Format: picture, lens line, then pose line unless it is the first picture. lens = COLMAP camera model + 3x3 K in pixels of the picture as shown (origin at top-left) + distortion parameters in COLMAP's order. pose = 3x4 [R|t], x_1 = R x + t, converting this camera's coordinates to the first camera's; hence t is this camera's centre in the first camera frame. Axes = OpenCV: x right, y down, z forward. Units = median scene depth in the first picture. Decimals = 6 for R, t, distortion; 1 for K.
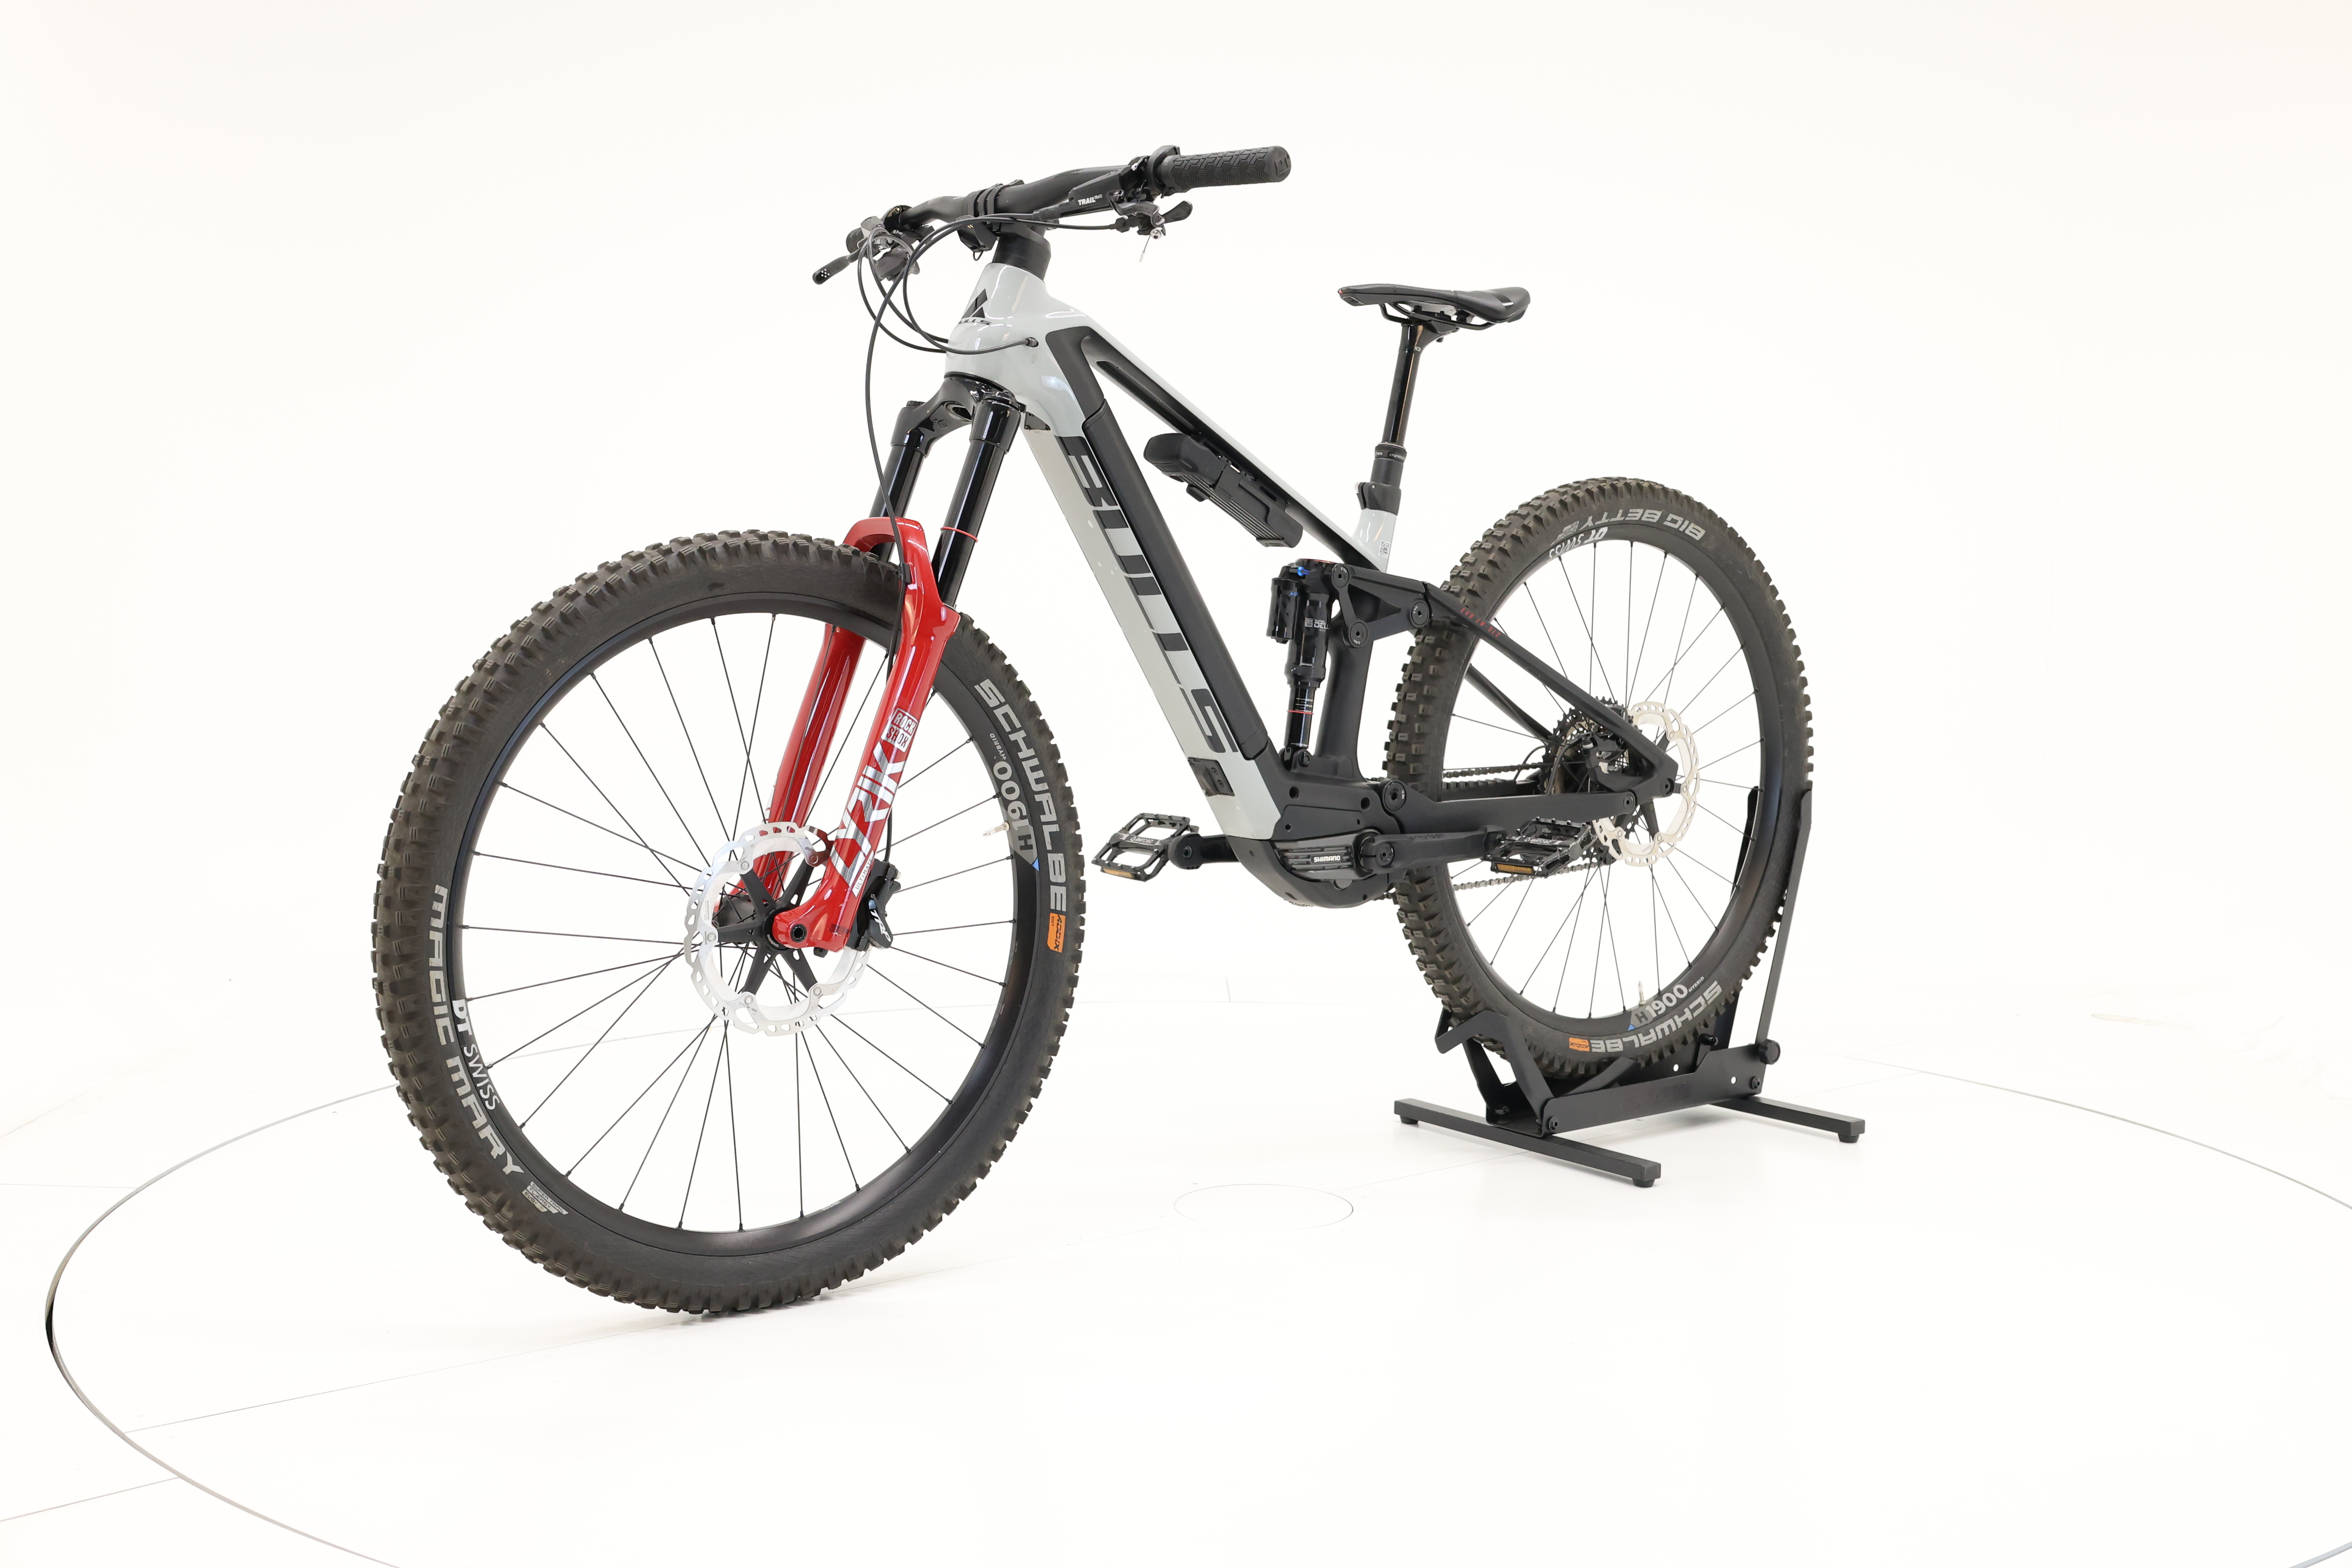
lens RADIAL K [[2658.6, 0, 1190.8], [0, 2658.6, 787.1], [0, 0, 1]] dist [-0.002510, 0.000000]
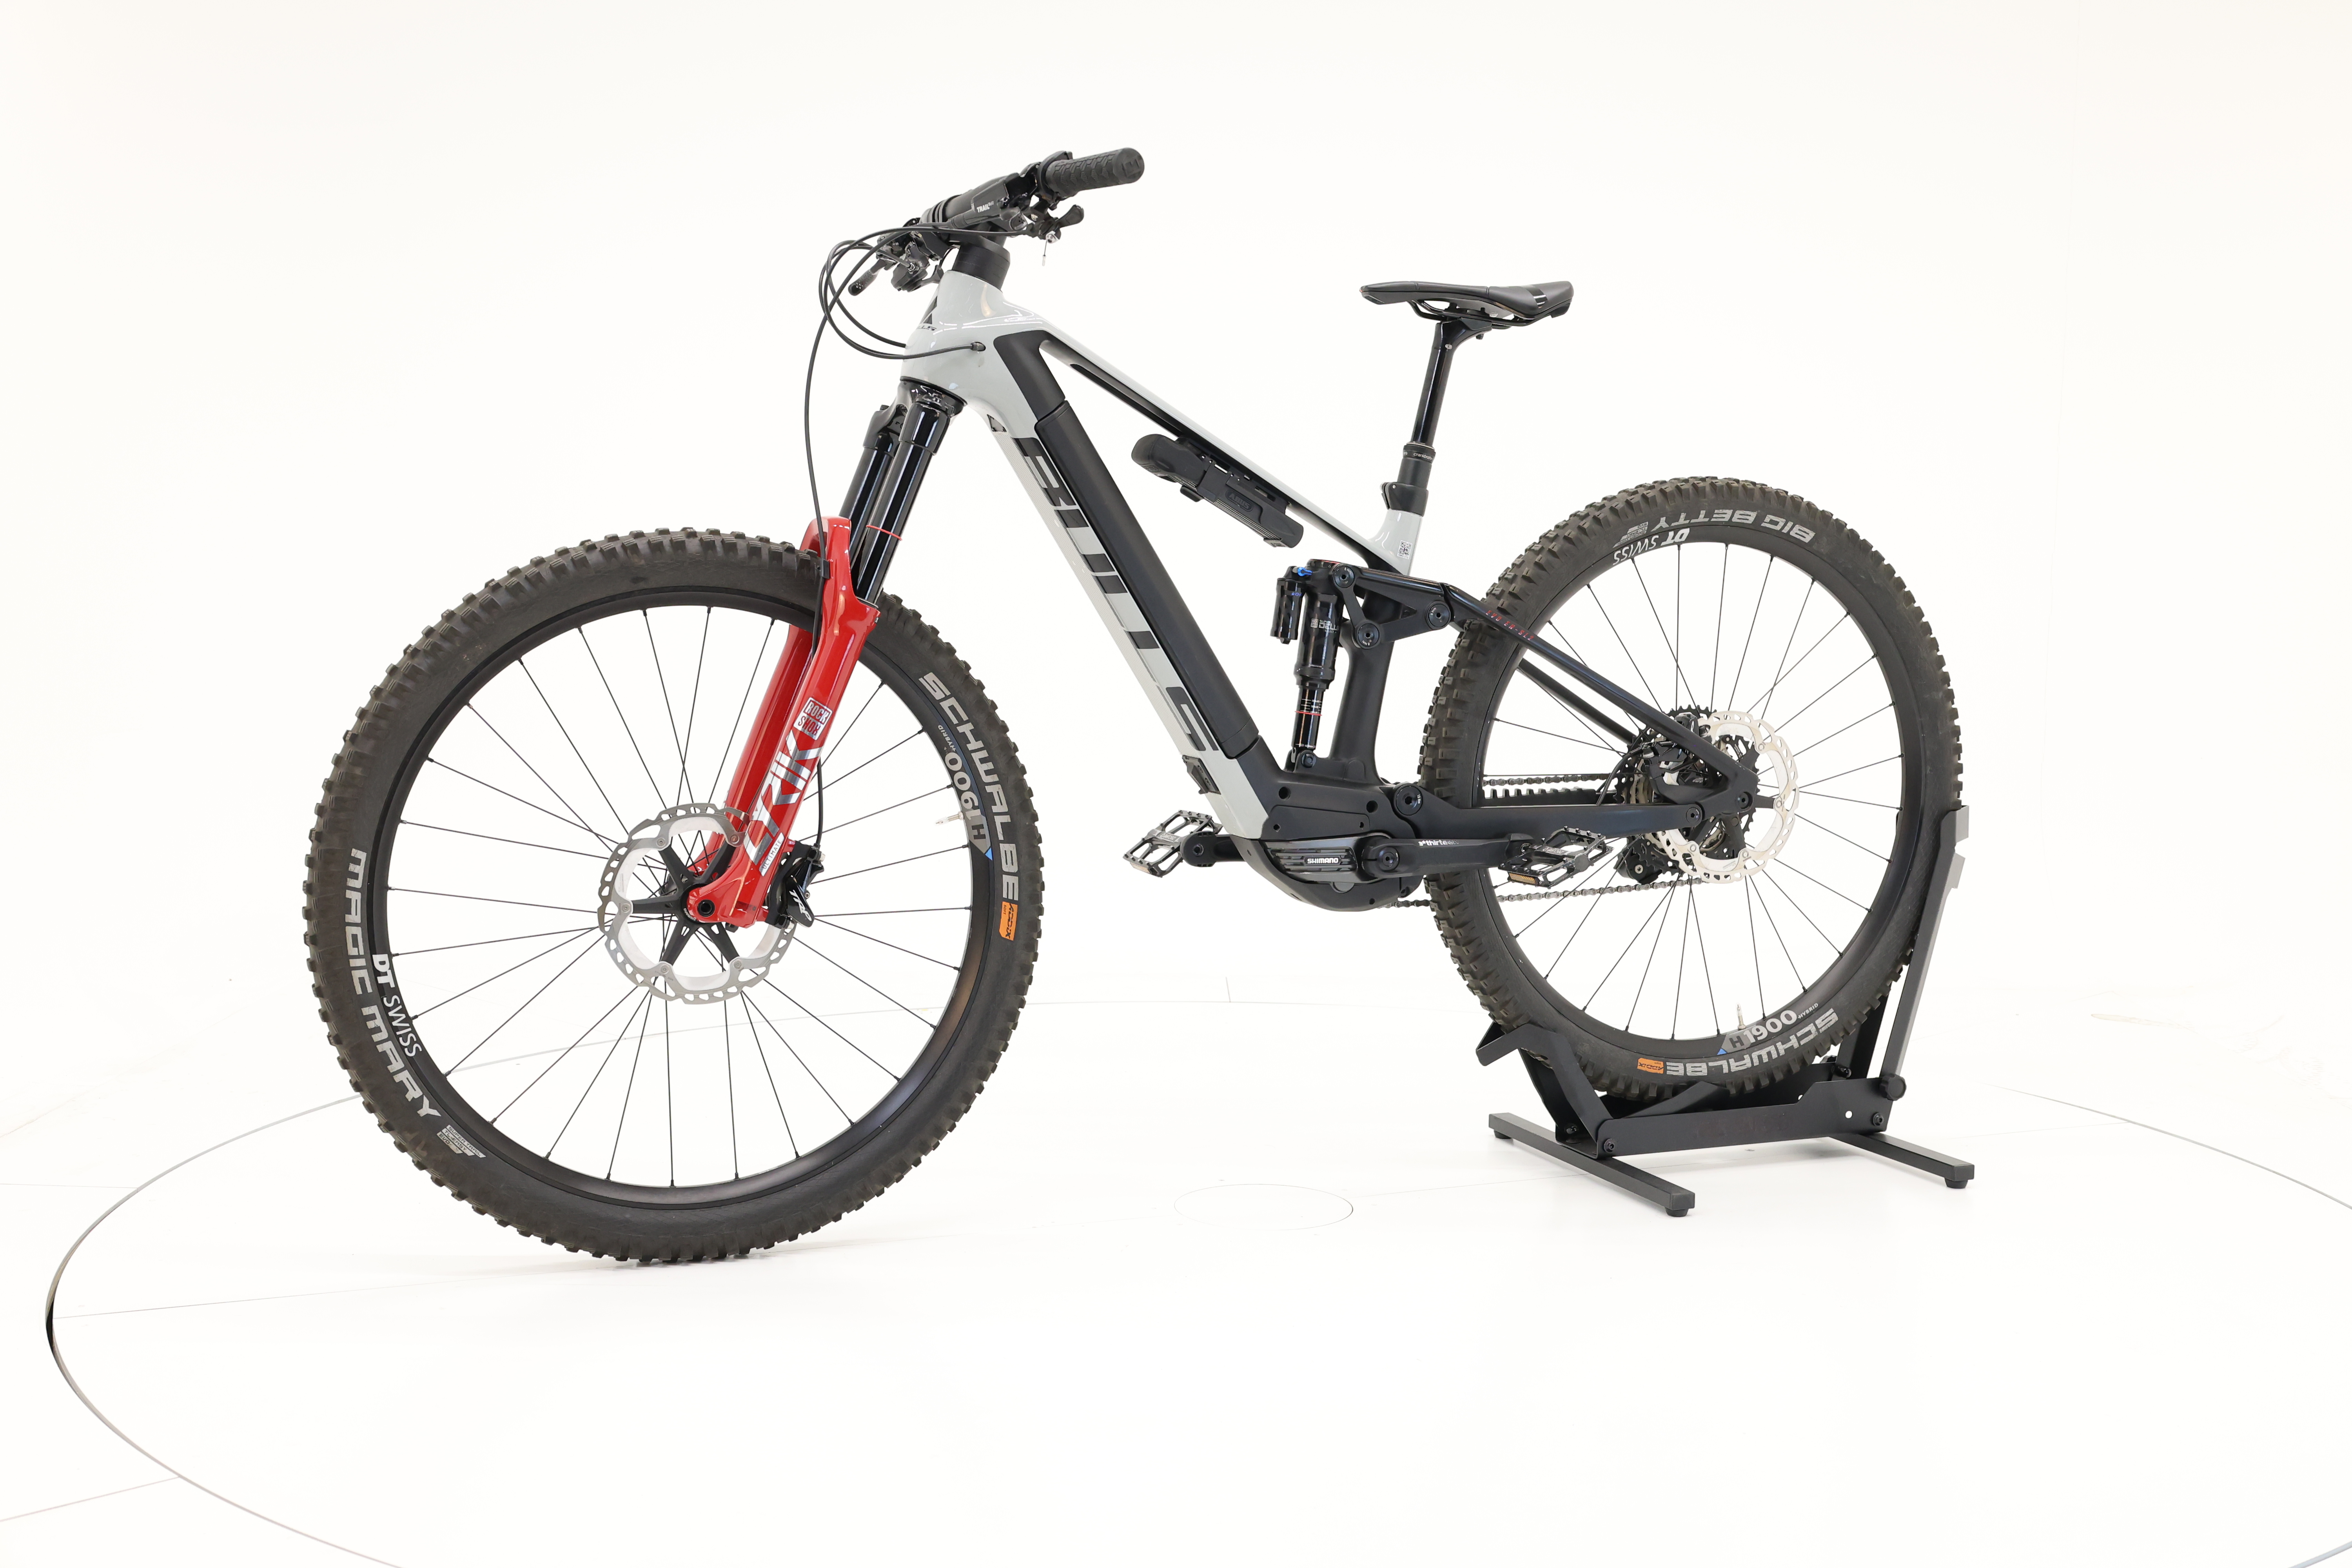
lens RADIAL K [[2658.6, 0, 1190.4], [0, 2658.6, 787.8], [0, 0, 1]] dist [-0.002510, 0.000000]
pose [[0.959278, 0.027520, -0.281121, 0.304449], [-0.028909, 0.999582, -0.000793, 0.002110], [0.280982, 0.008888, 0.959672, 0.034109]]
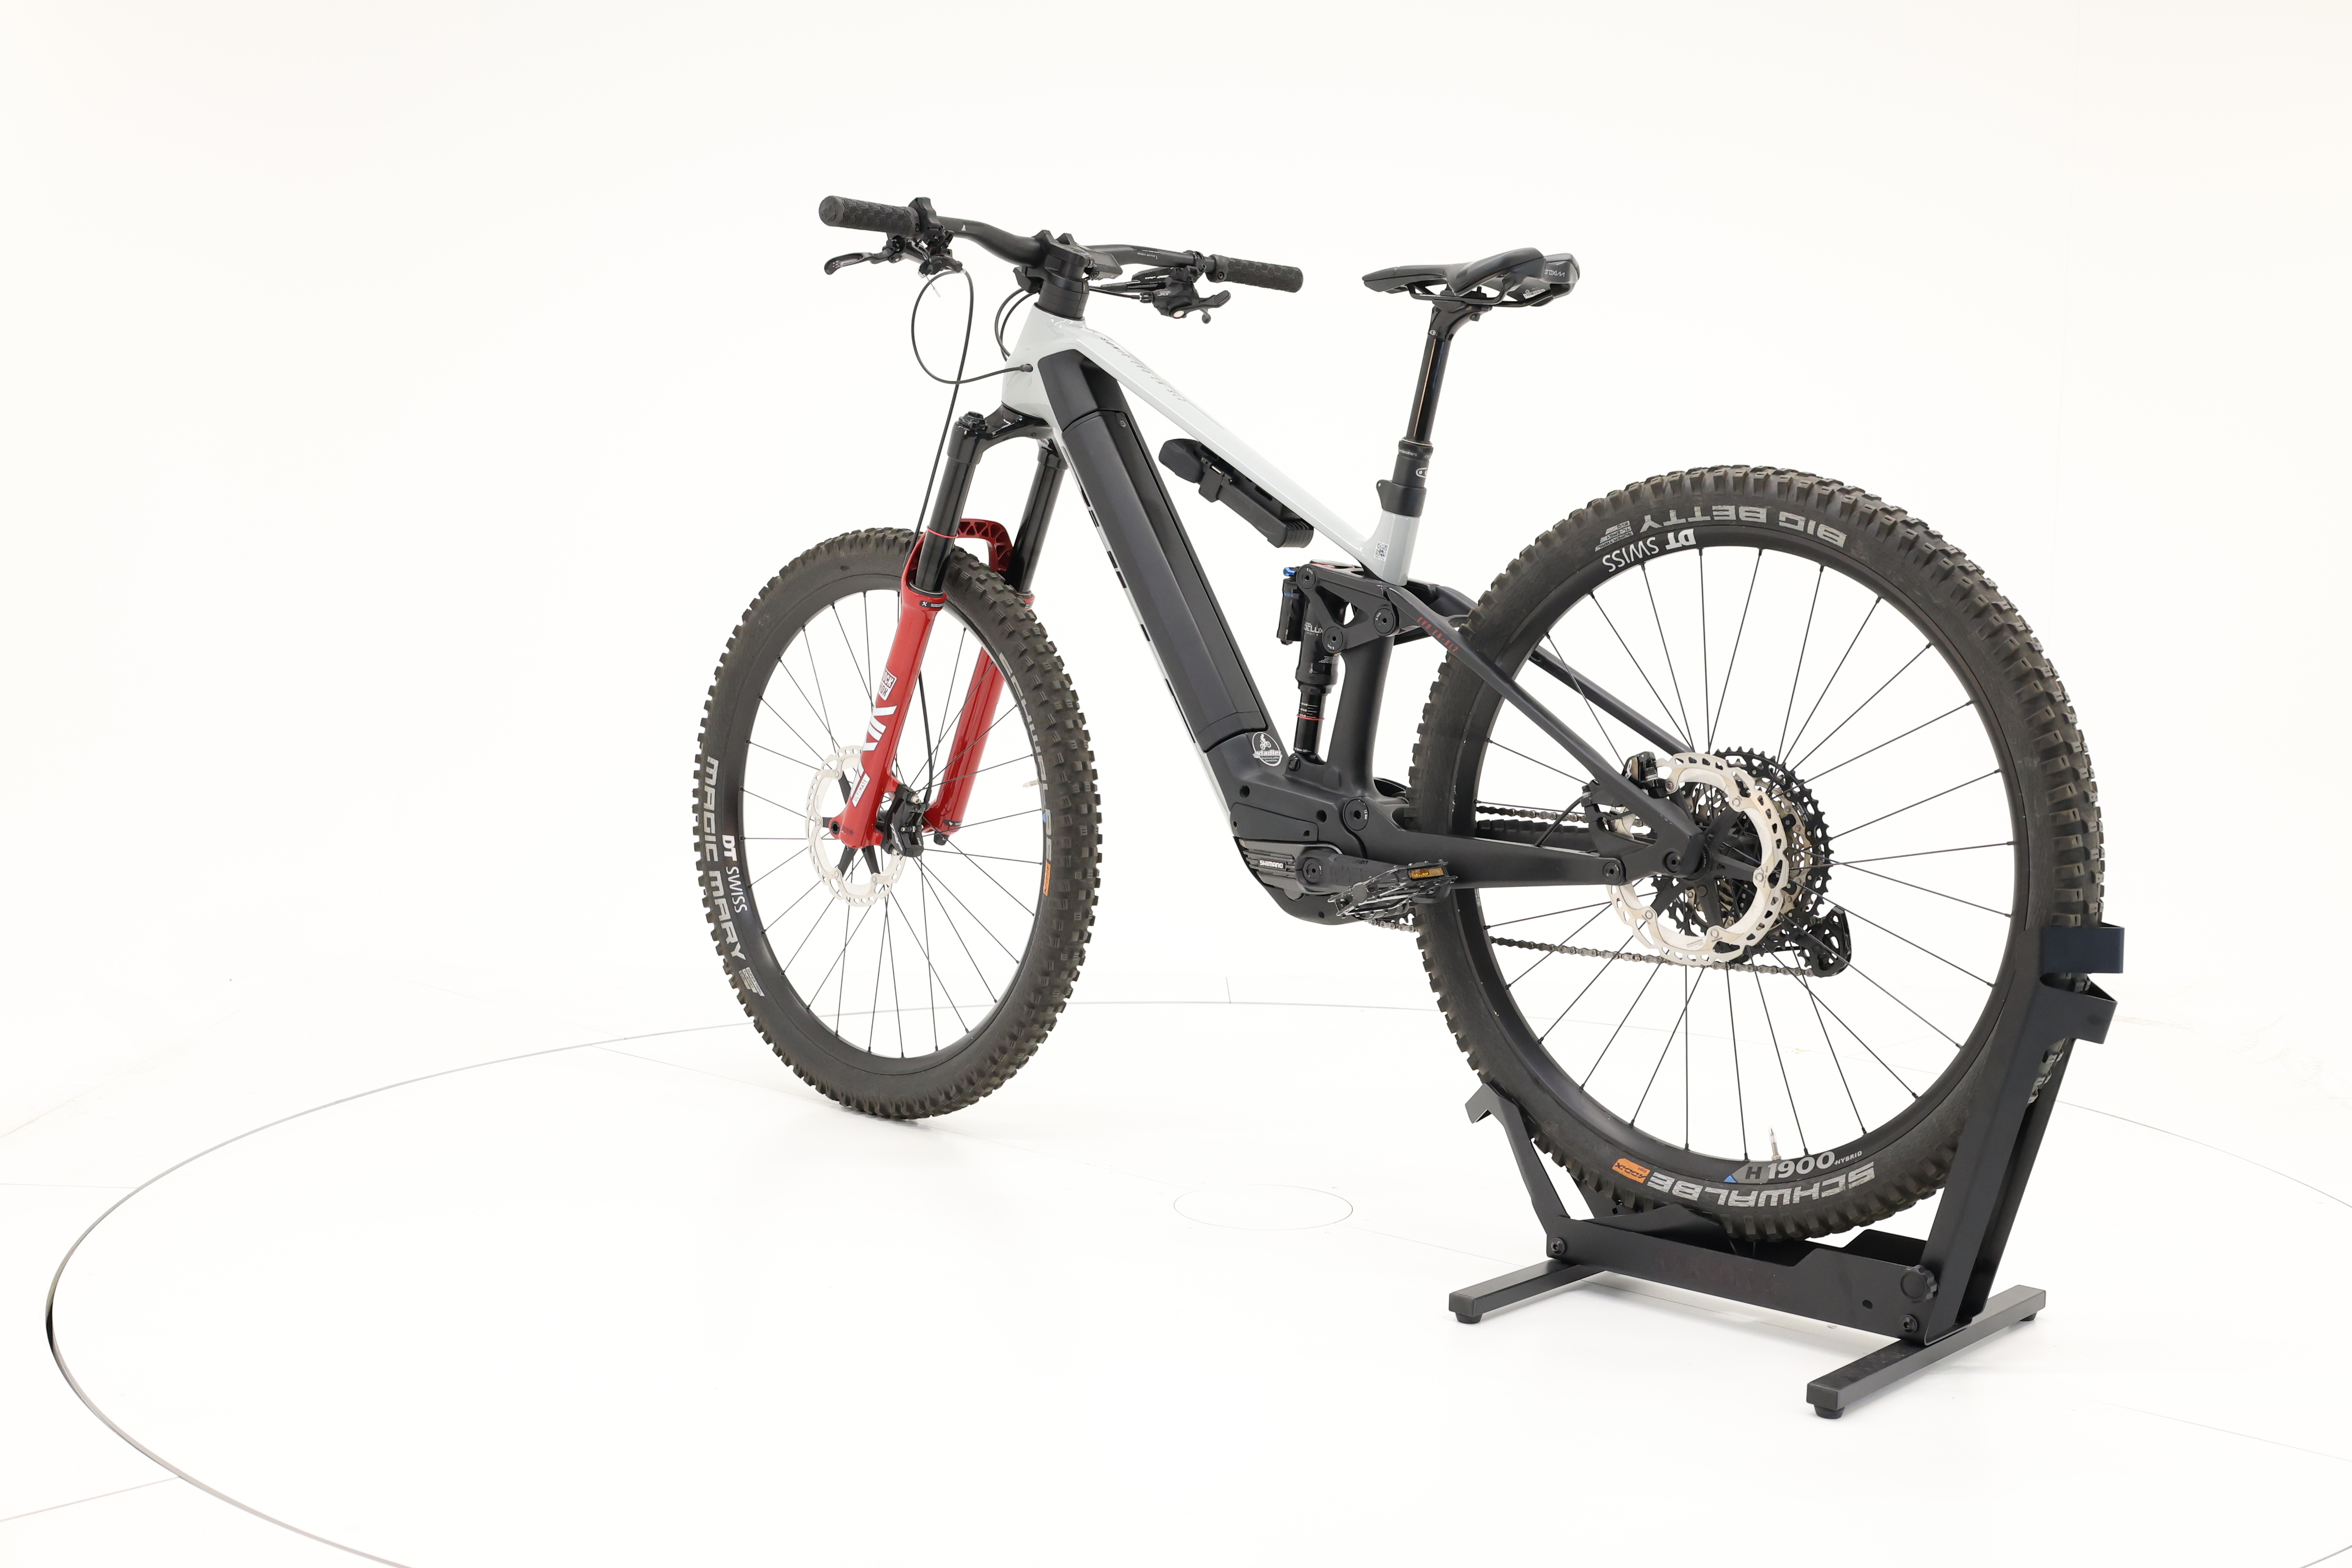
lens RADIAL K [[2658.6, 0, 1181.1], [0, 2658.6, 788.2], [0, 0, 1]] dist [-0.002510, 0.000000]
pose [[0.154744, 0.086283, -0.984180, 1.088328], [-0.112172, 0.991272, 0.069268, -0.070224], [0.981566, 0.099679, 0.163072, 0.866541]]
